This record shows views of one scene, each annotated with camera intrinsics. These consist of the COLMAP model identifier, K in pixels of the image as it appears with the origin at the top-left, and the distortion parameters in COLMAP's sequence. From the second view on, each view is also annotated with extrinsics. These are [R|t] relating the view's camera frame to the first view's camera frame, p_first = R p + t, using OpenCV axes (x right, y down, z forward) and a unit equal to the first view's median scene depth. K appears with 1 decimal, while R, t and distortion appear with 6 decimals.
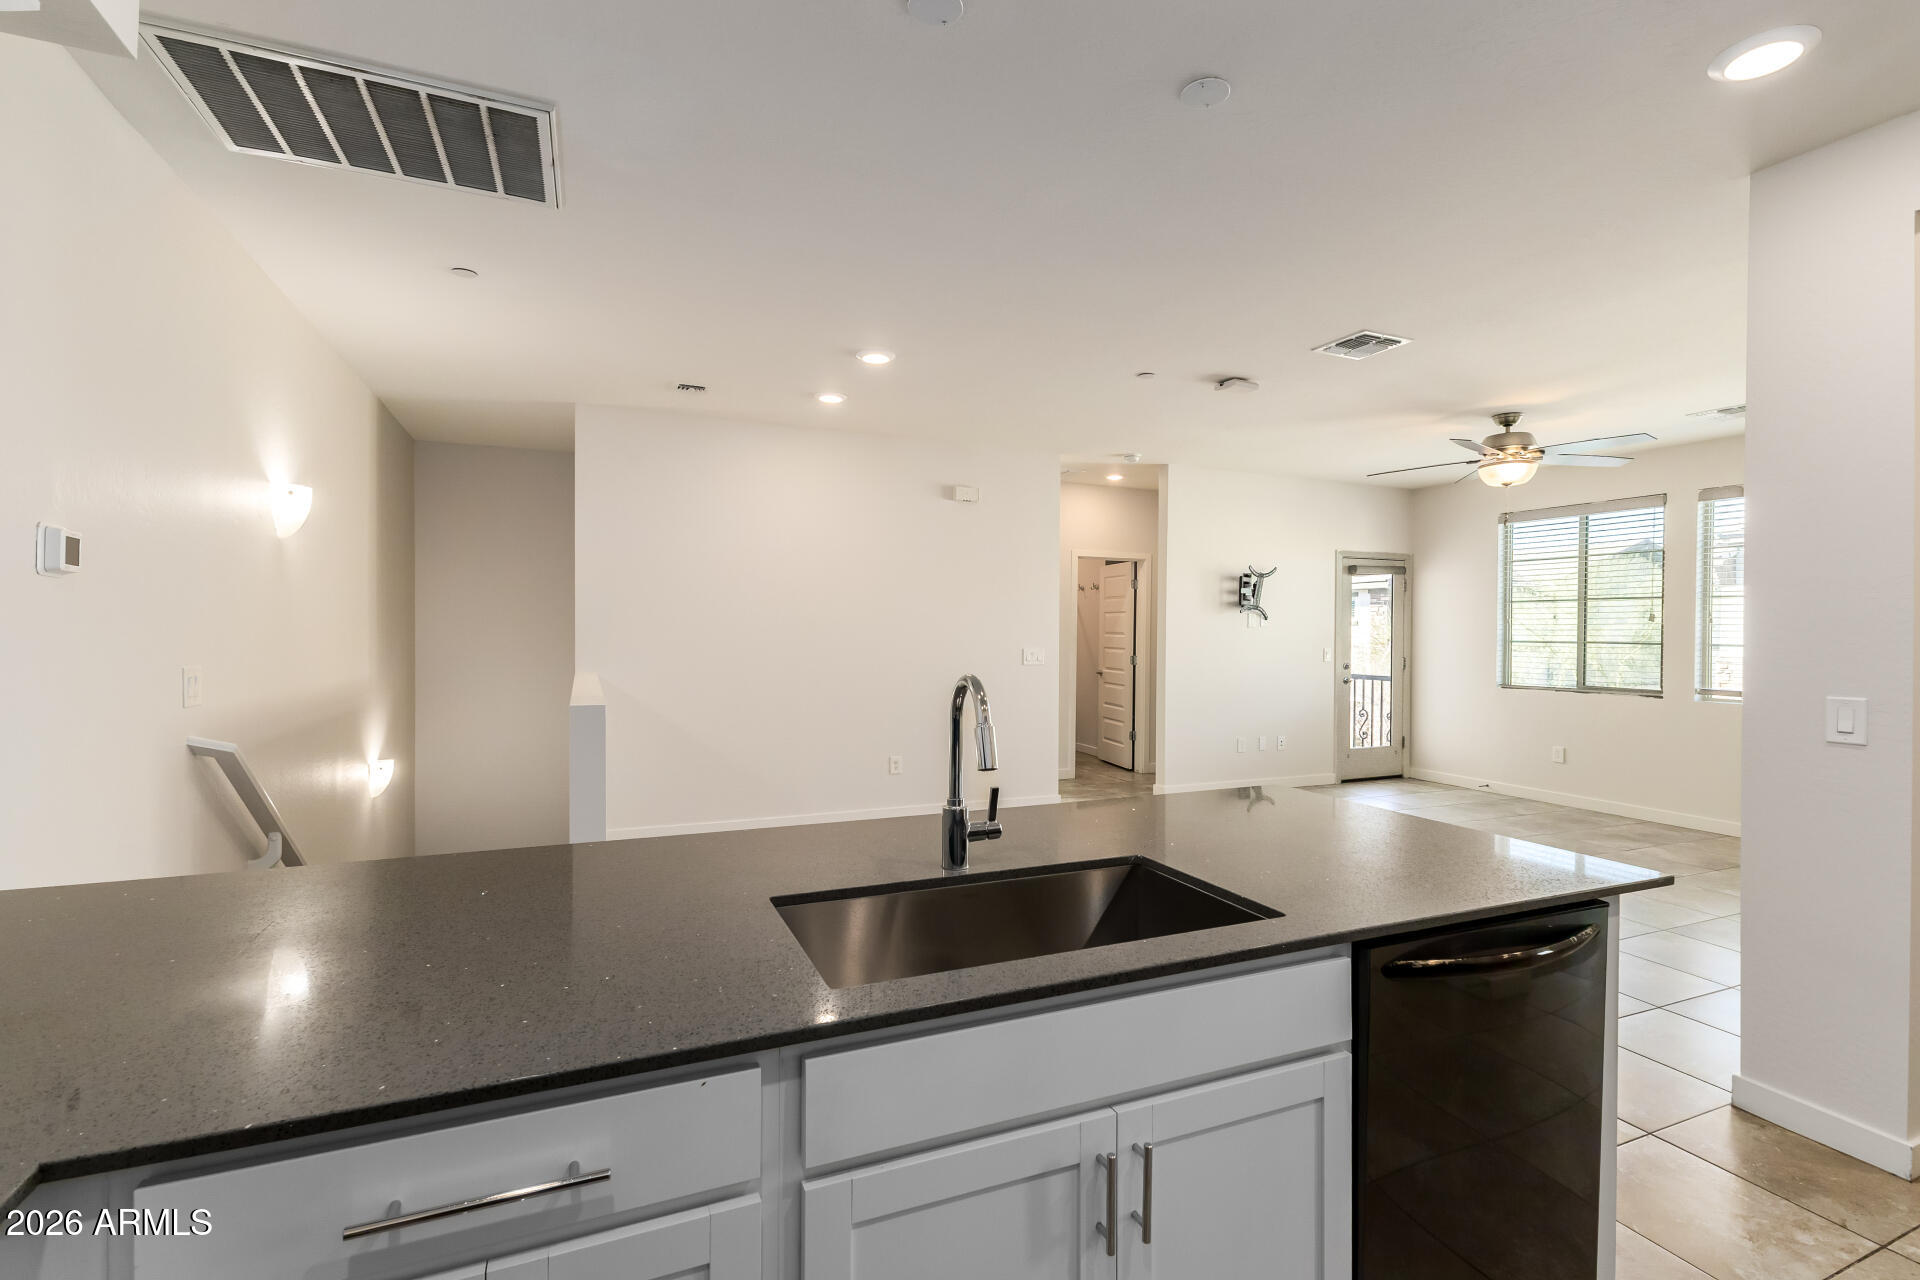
lens RADIAL K [[837.2, 0, 979.2], [0, 837.2, 642.3], [0, 0, 1]] dist [0.001518, -0.000201]
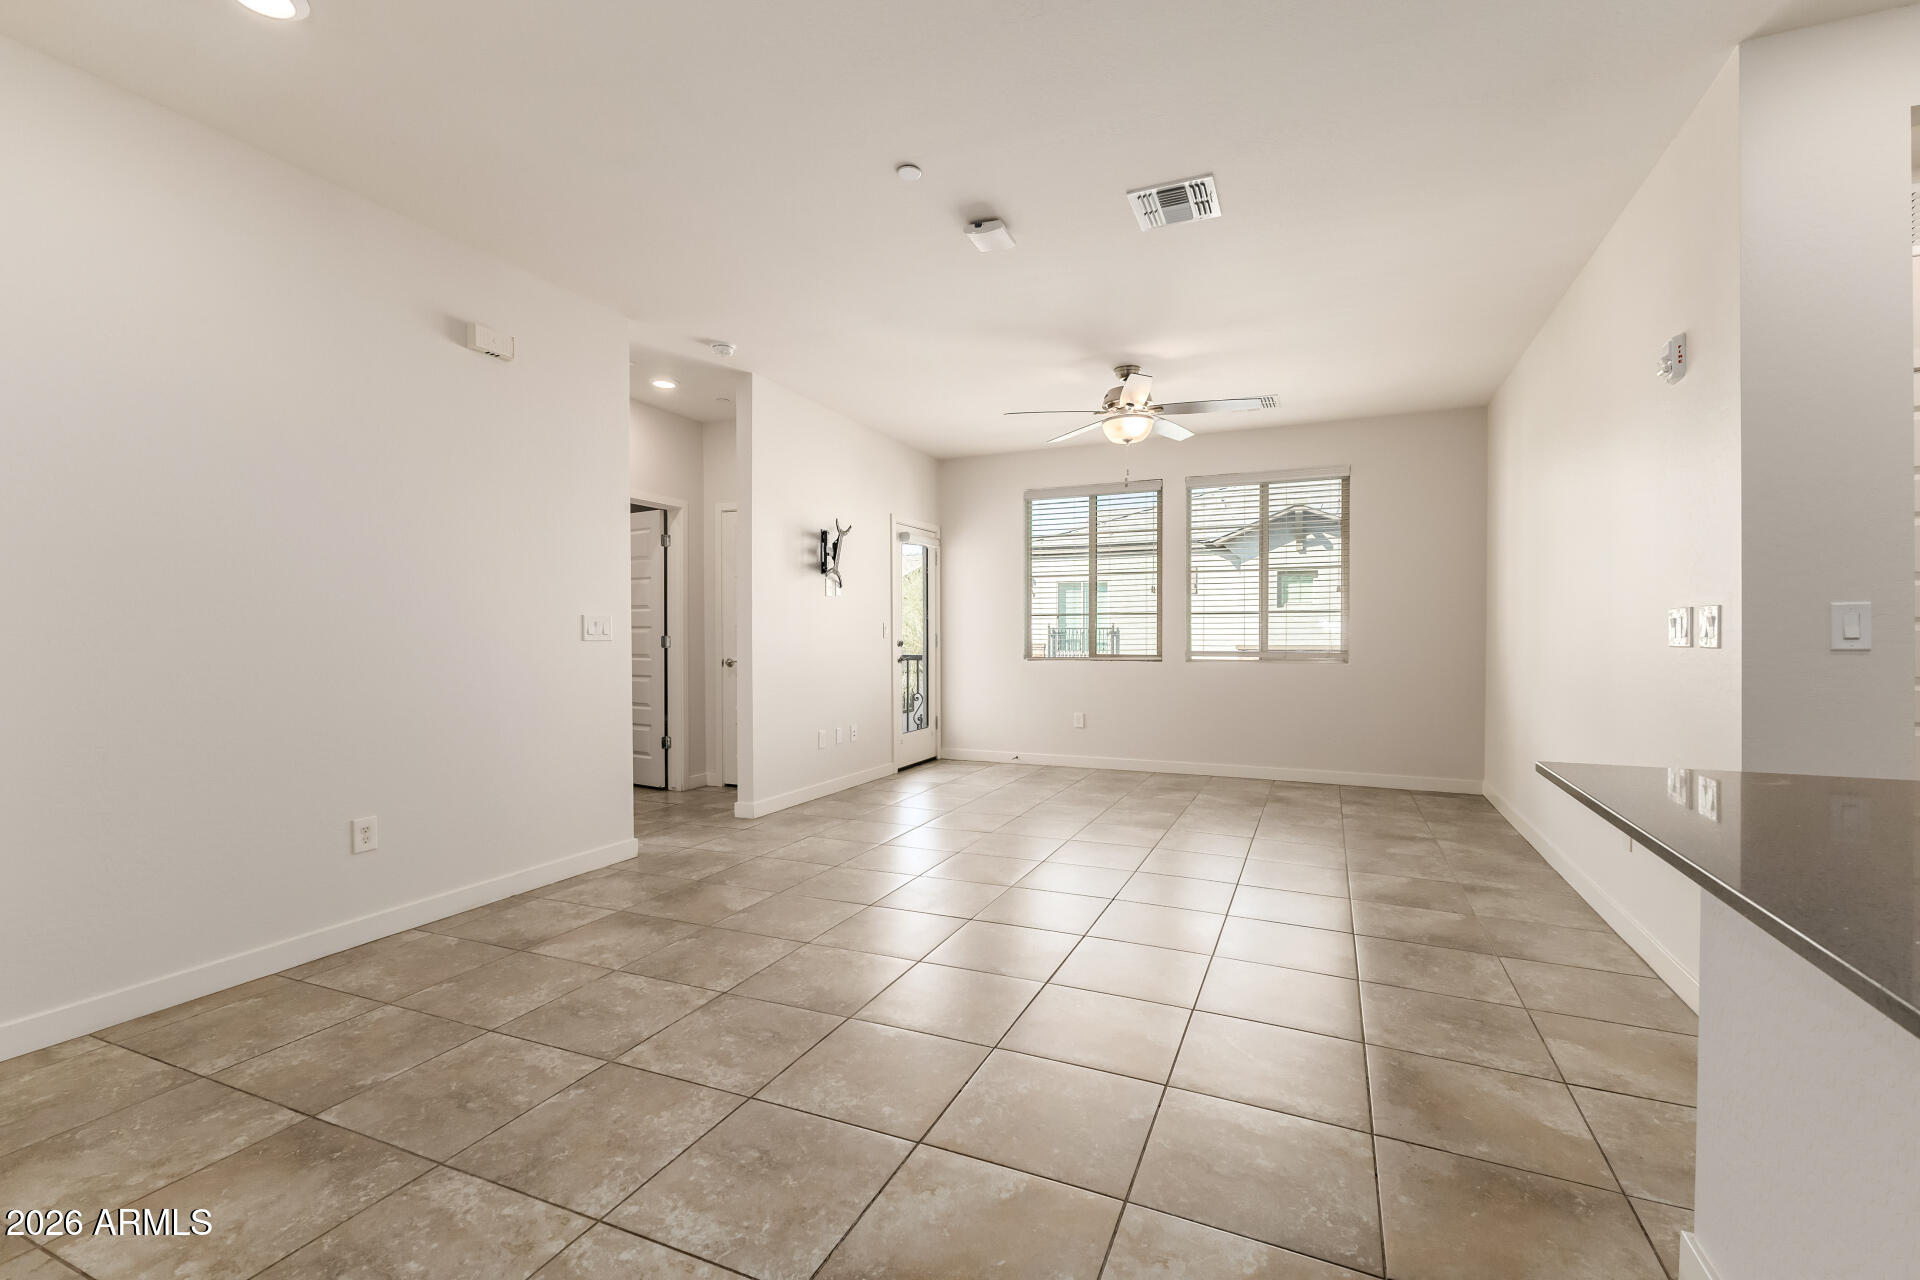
lens RADIAL K [[853.2, 0, 960.0], [0, 853.2, 640.0], [0, 0, 1]] dist [0.000228, -0.000170]
pose [[0.765368, -0.019696, 0.643292, -0.118400], [0.021999, 0.999748, 0.004436, 0.024953], [-0.643217, 0.010757, 0.765608, 0.275850]]
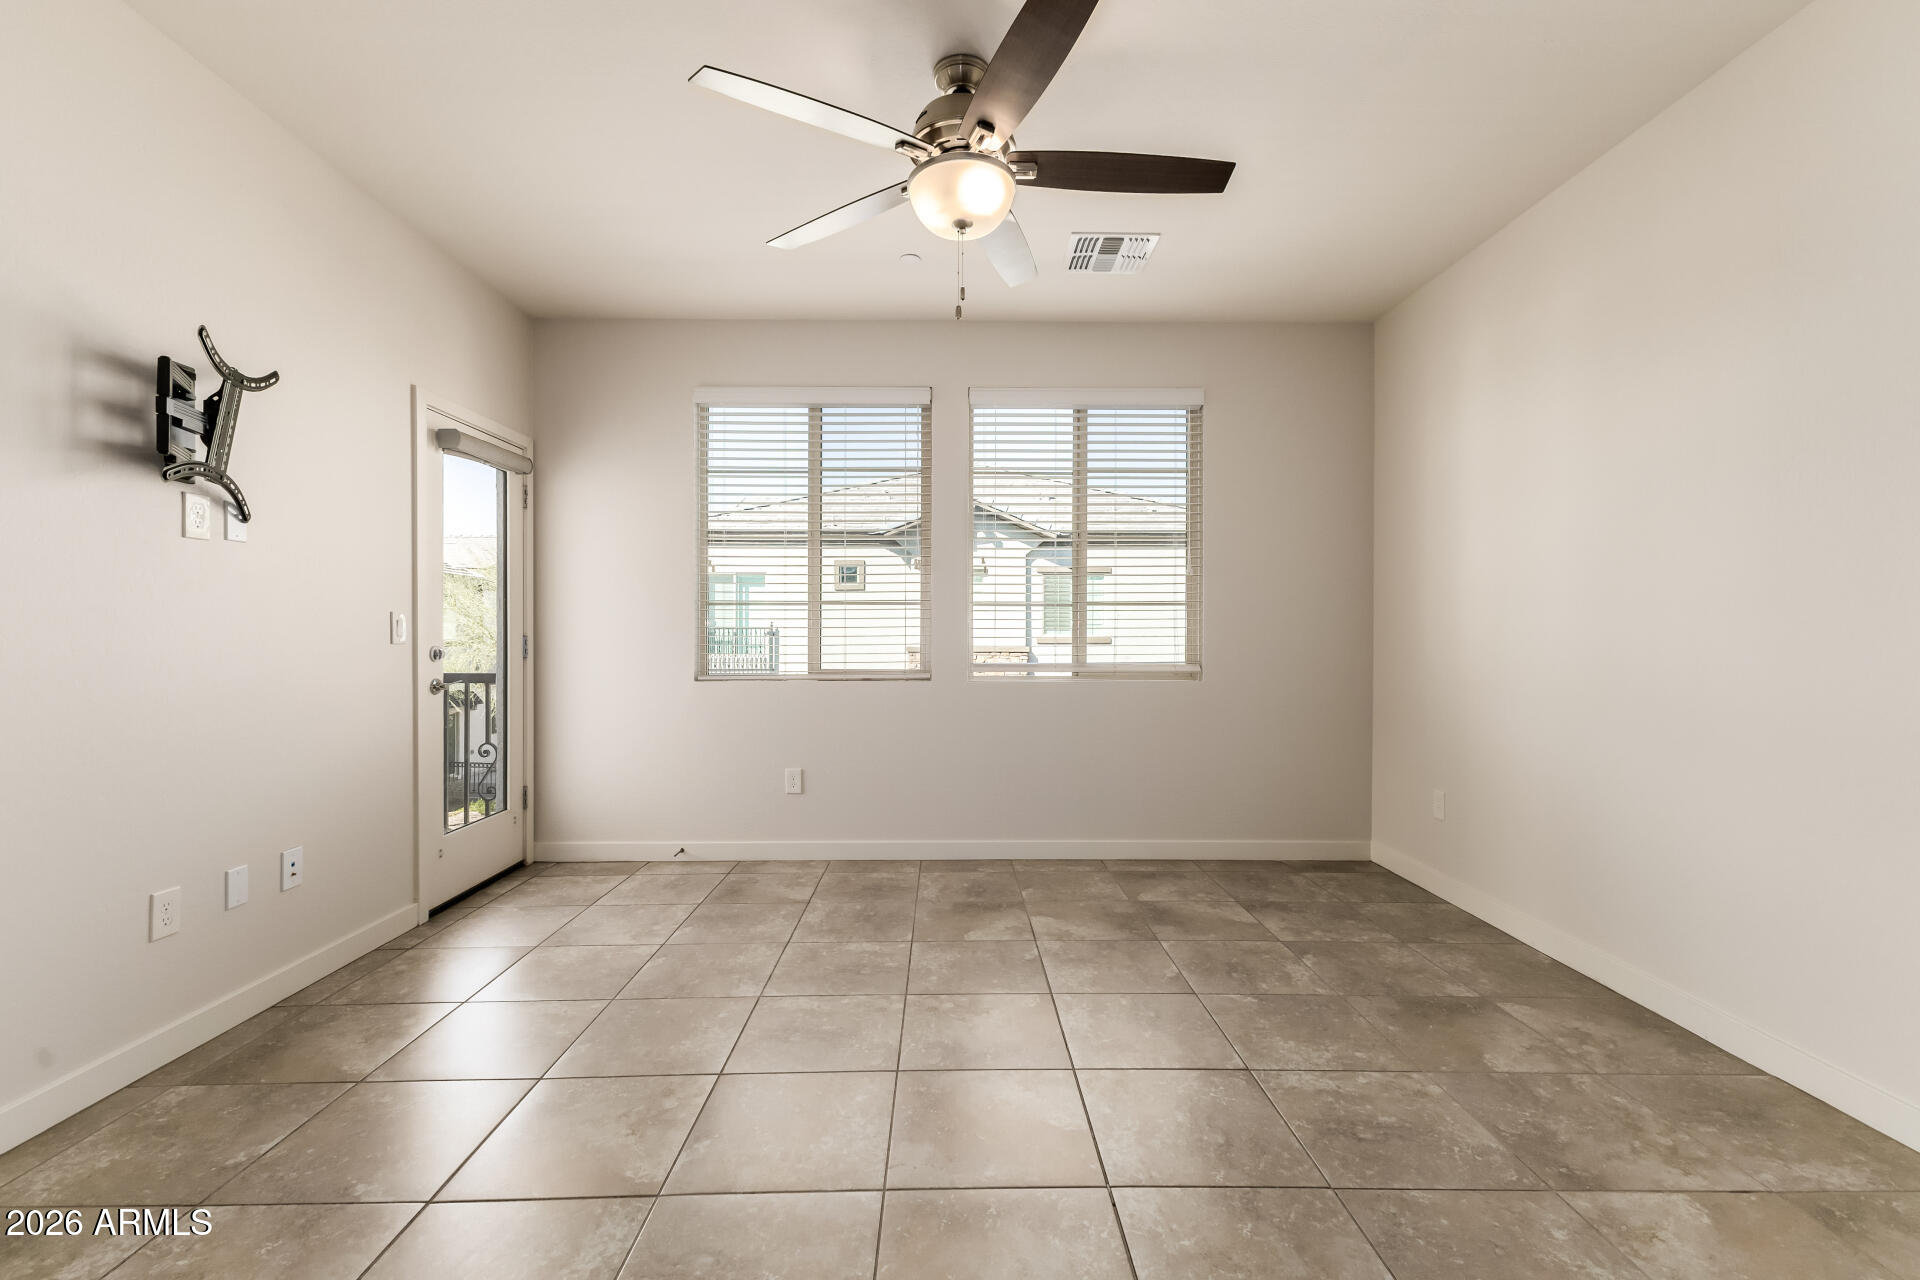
lens RADIAL K [[925.0, 0, 1003.4], [0, 925.0, 641.5], [0, 0, 1]] dist [-0.001231, -0.000740]
pose [[0.428251, -0.019819, 0.903443, 0.136433], [0.018443, 0.999743, 0.013190, 0.023401], [-0.903472, 0.011013, 0.428506, 0.571074]]
